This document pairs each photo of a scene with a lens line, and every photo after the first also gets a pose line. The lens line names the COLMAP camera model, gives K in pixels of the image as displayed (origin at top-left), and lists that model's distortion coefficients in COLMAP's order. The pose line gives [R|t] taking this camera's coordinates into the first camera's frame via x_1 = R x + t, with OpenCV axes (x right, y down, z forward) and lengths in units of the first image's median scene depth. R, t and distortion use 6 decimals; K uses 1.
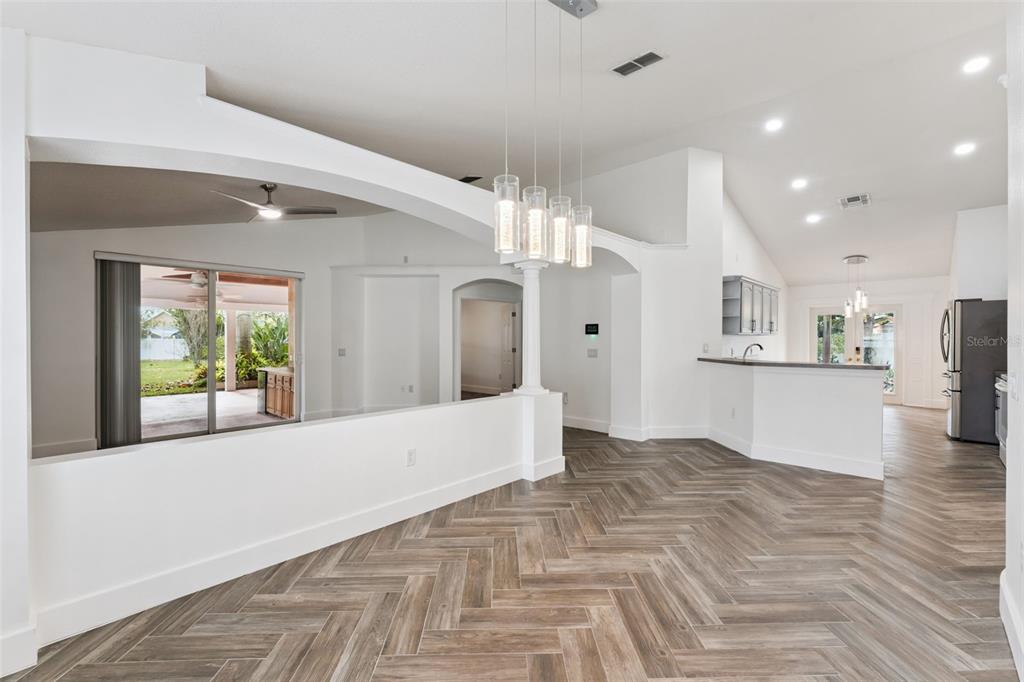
lens RADIAL K [[438.0, 0, 512.0], [0, 438.0, 341.0], [0, 0, 1]] dist [0.000204, -0.000011]
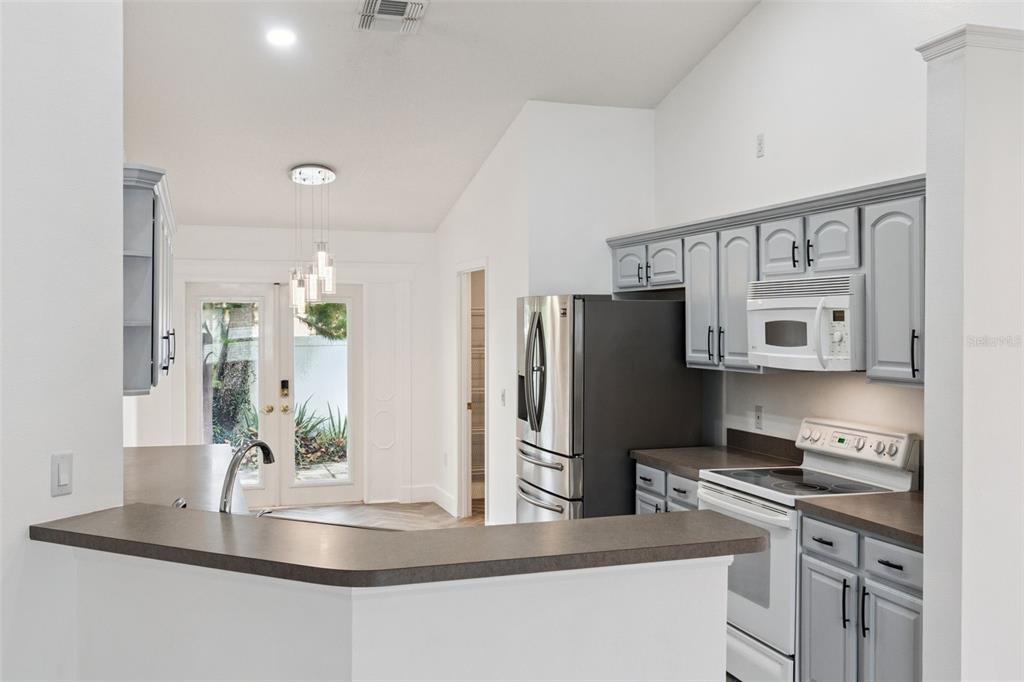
lens RADIAL K [[945.4, 0, 512.0], [0, 945.4, 341.0], [0, 0, 1]] dist [0.002435, 0.000055]
pose [[0.475013, -0.012627, 0.879888, 0.123204], [-0.000429, 0.999894, 0.014580, -0.055104], [-0.879979, -0.007304, 0.474957, 0.538479]]
